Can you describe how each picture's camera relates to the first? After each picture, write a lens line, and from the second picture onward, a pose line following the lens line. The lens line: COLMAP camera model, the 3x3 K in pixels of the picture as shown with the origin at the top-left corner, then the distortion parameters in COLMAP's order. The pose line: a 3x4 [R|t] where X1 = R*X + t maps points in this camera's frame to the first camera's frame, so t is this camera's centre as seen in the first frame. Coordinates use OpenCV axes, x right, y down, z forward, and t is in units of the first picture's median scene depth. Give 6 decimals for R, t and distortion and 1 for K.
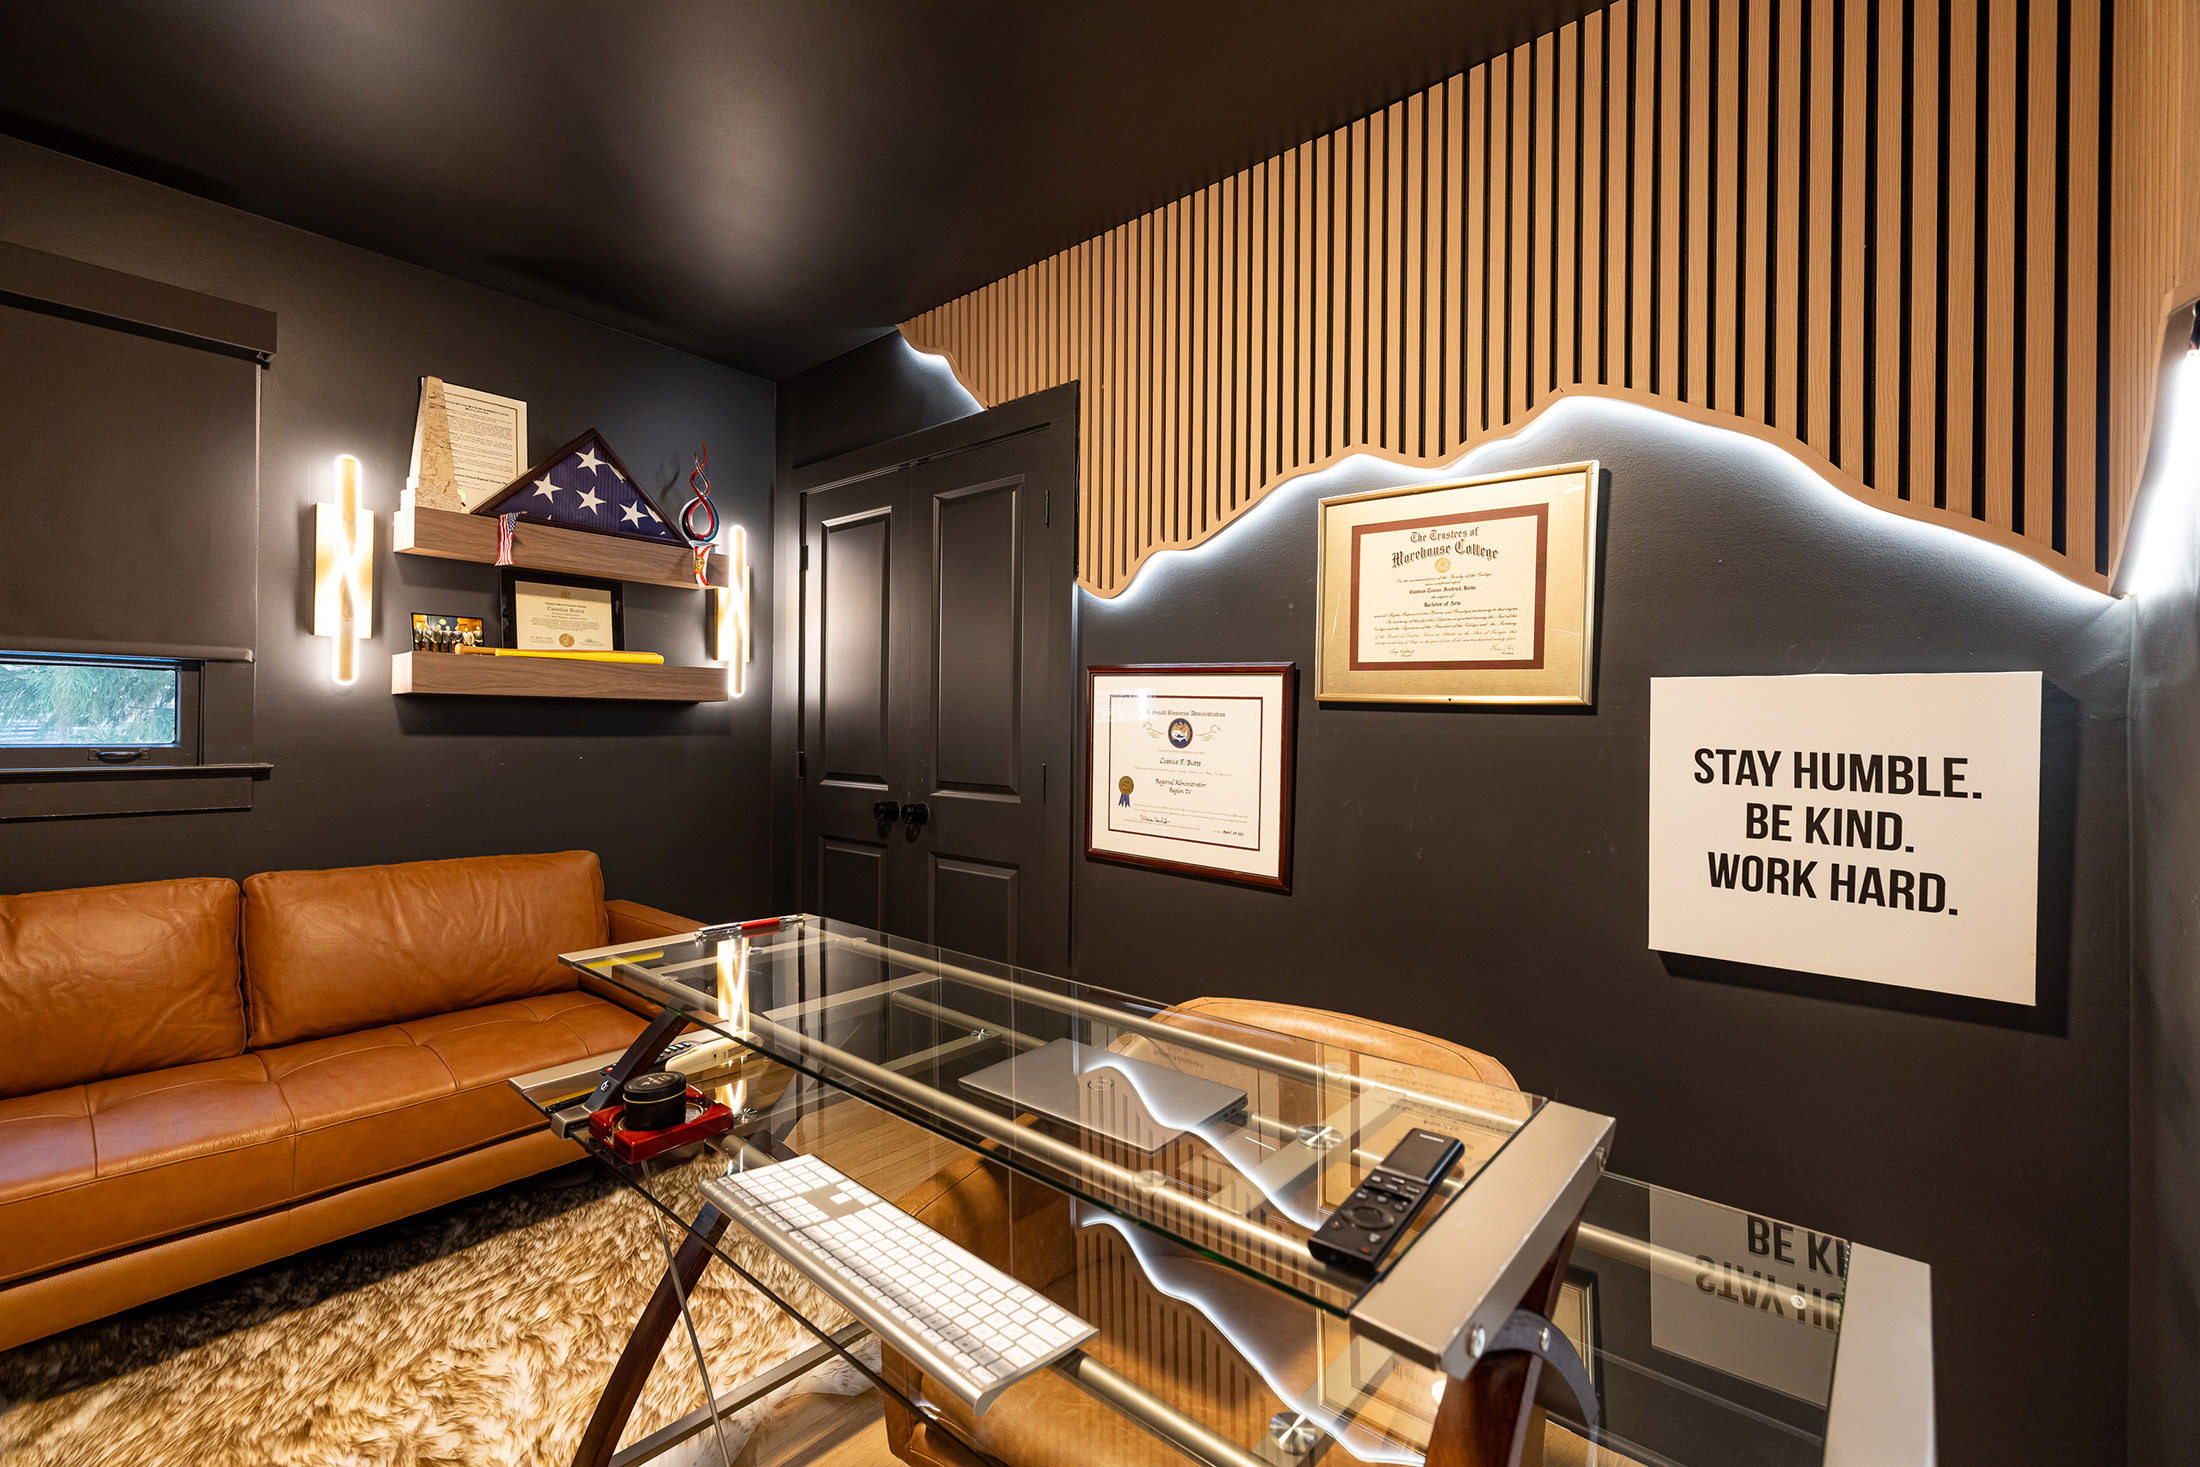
lens RADIAL K [[929.4, 0, 1089.0], [0, 929.4, 720.1], [0, 0, 1]] dist [0.001925, 0.000570]
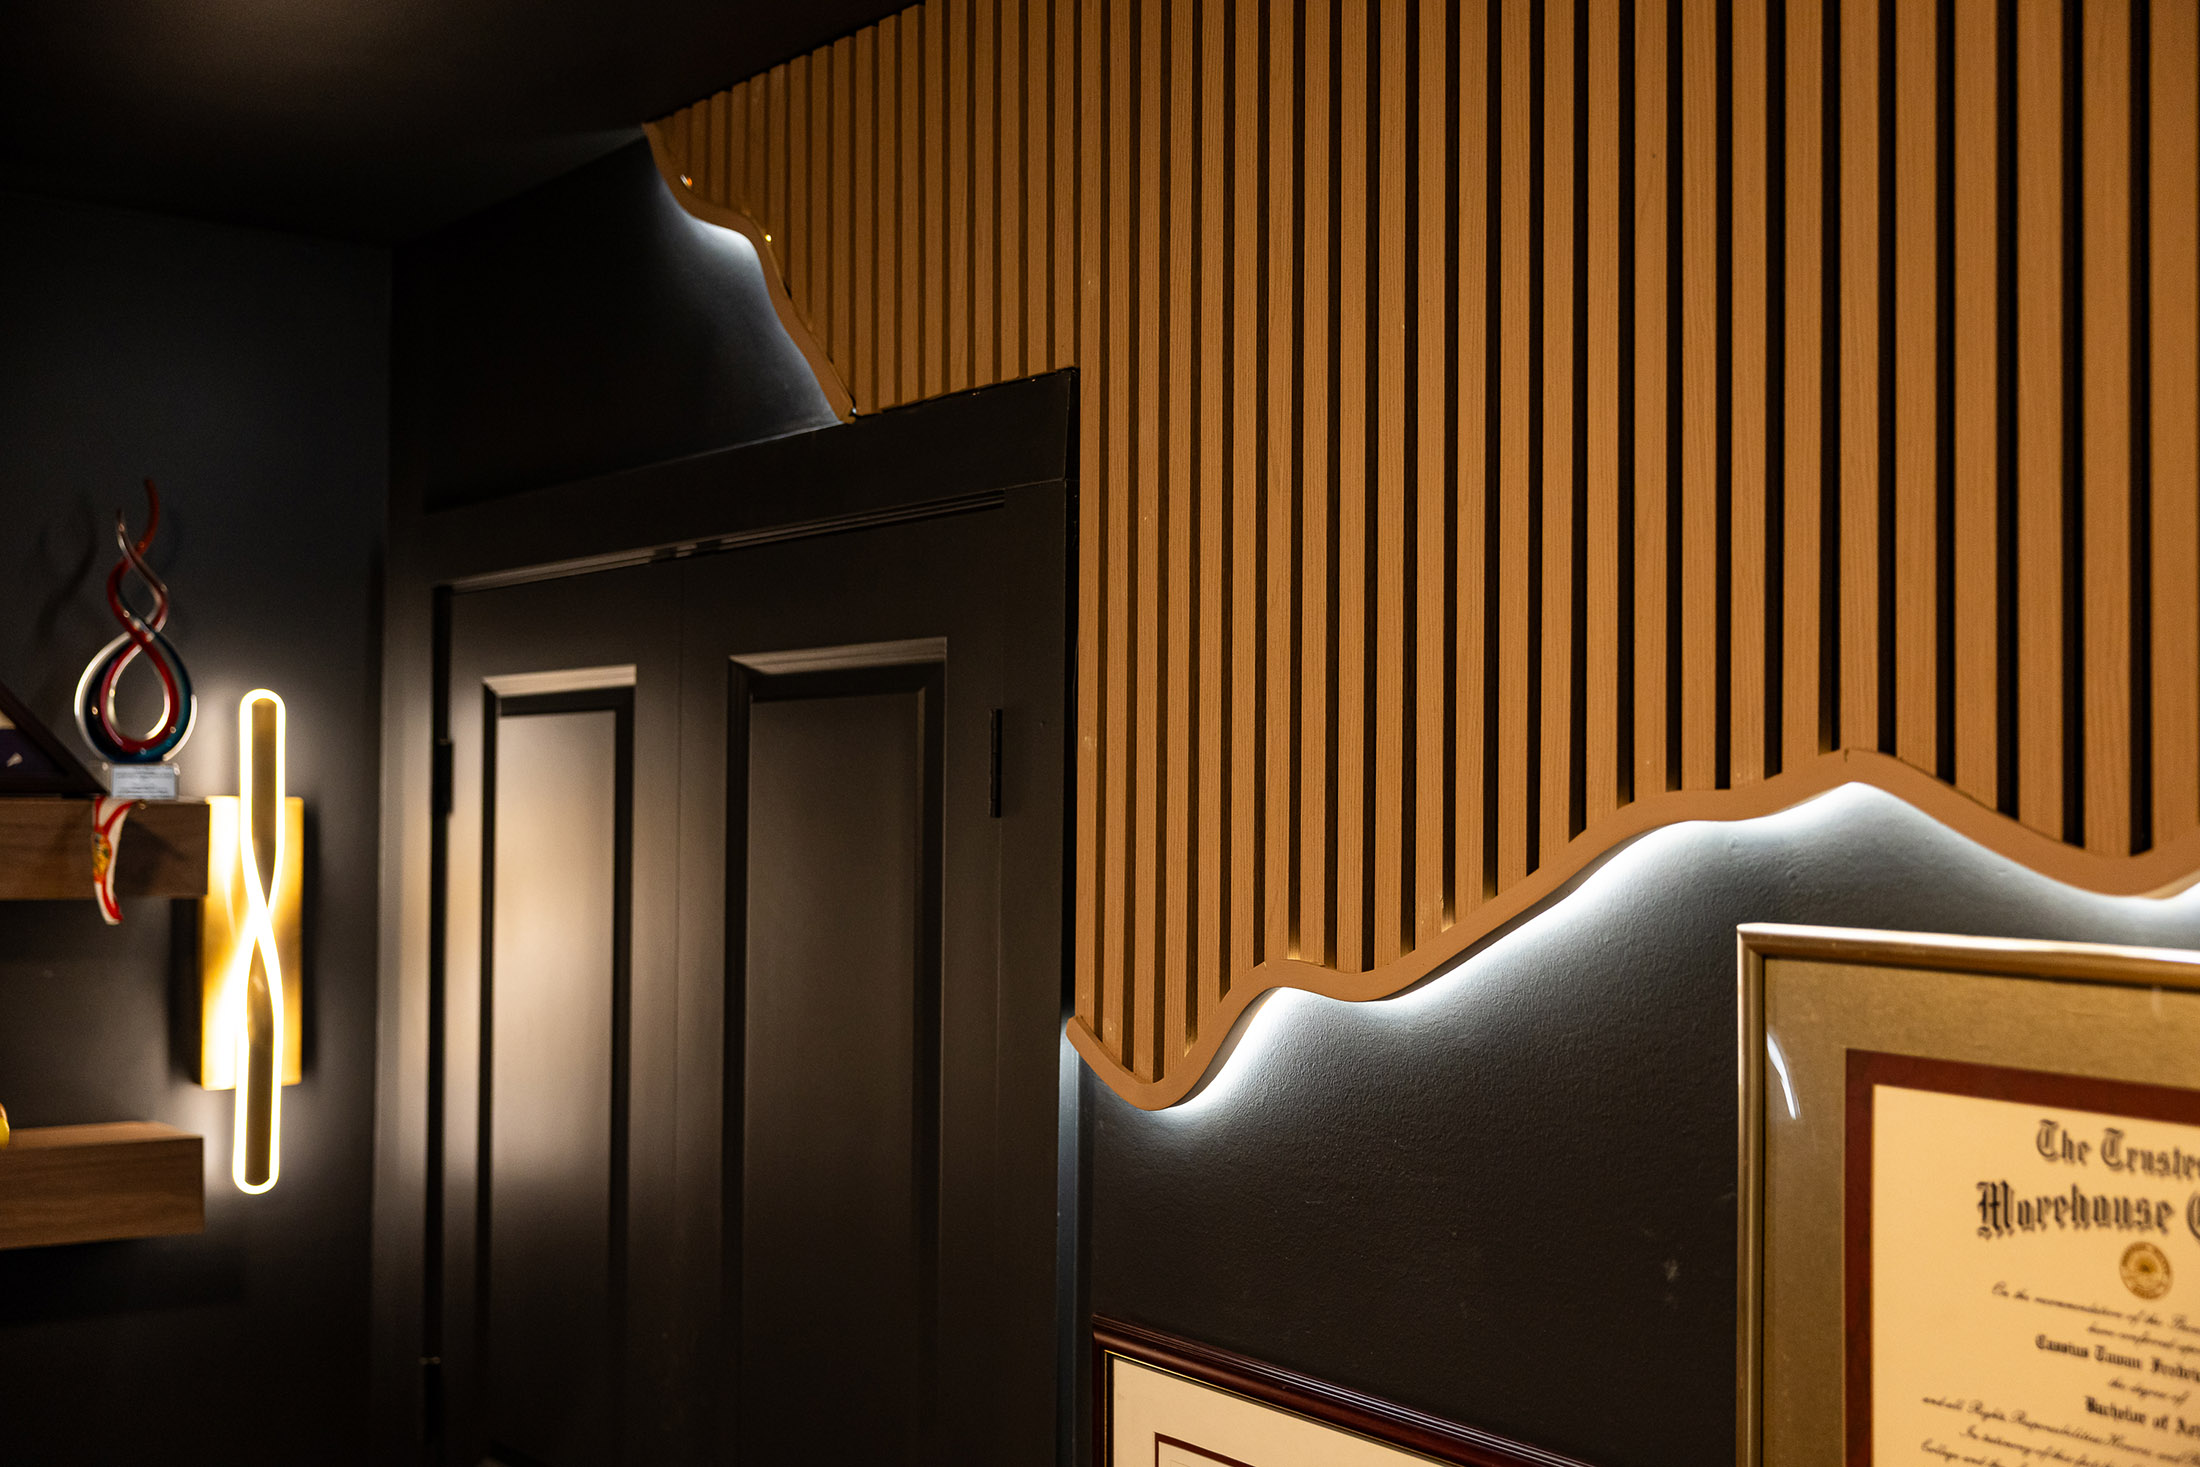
lens RADIAL K [[2671.8, 0, 1107.8], [0, 2671.8, 752.0], [0, 0, 1]] dist [0.006628, 0.019663]
pose [[0.975186, -0.008396, -0.221229, 0.174159], [0.004736, 0.999843, -0.017068, -0.201201], [0.221338, 0.015597, 0.975072, 0.126518]]
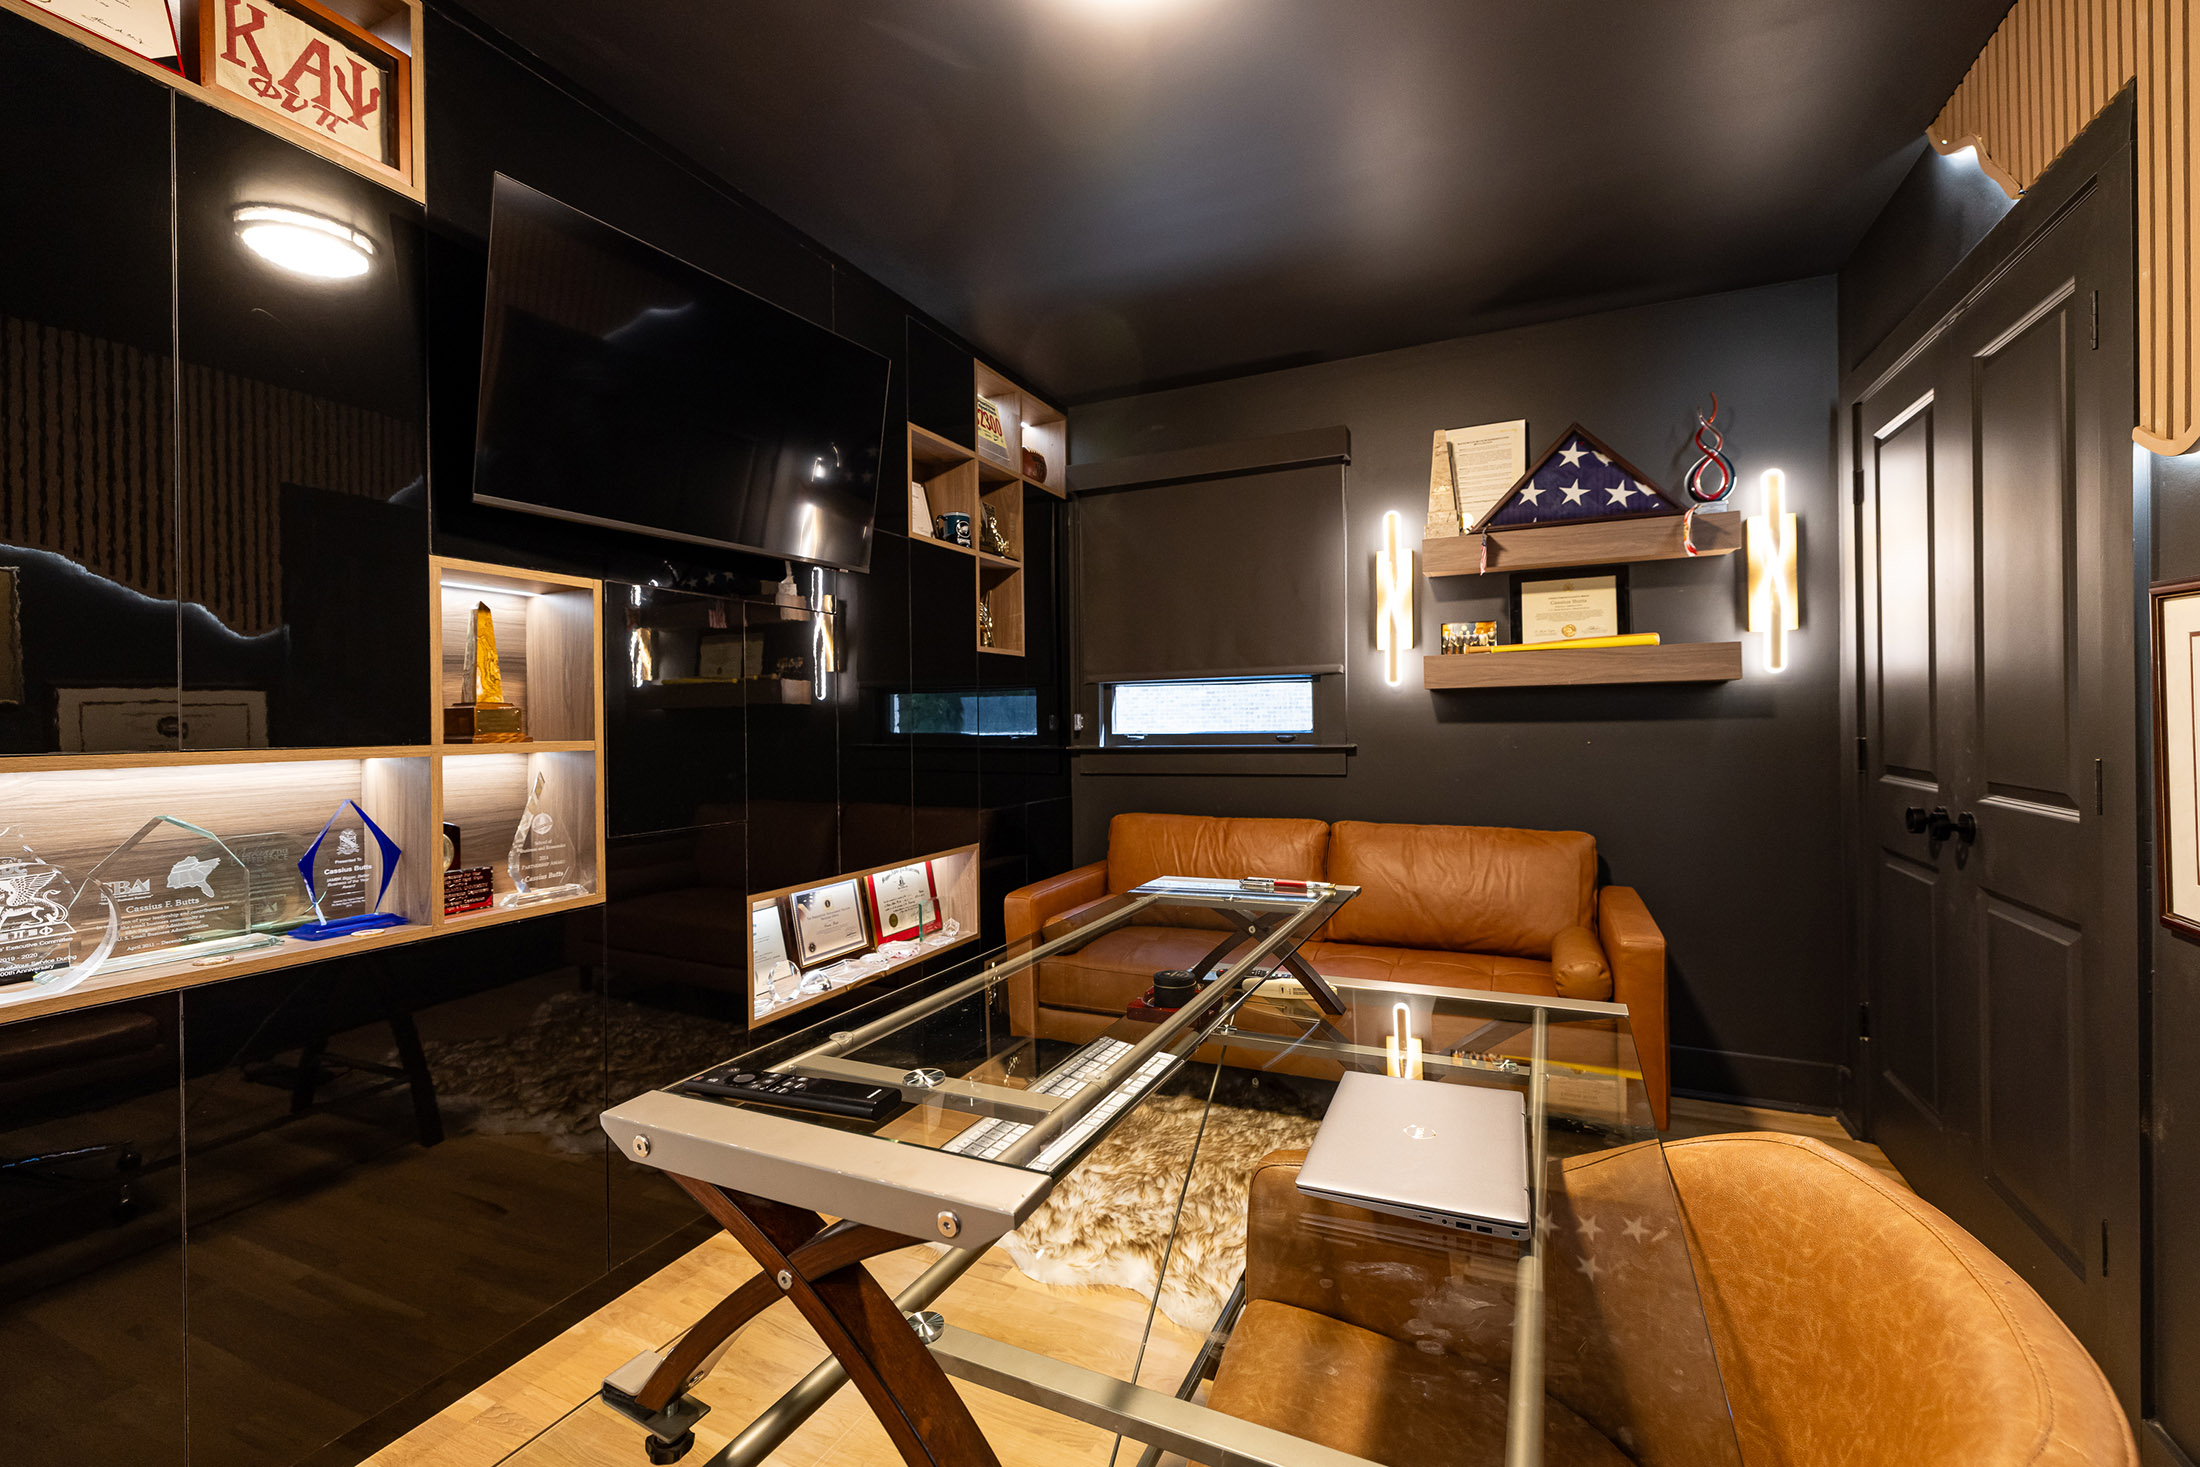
lens RADIAL K [[929.4, 0, 1089.0], [0, 929.4, 720.1], [0, 0, 1]] dist [0.001925, 0.000570]
pose [[0.263040, -0.014588, -0.964675, 0.323812], [0.029234, 0.999547, -0.007144, 0.007291], [0.964342, -0.026322, 0.263348, 0.208452]]
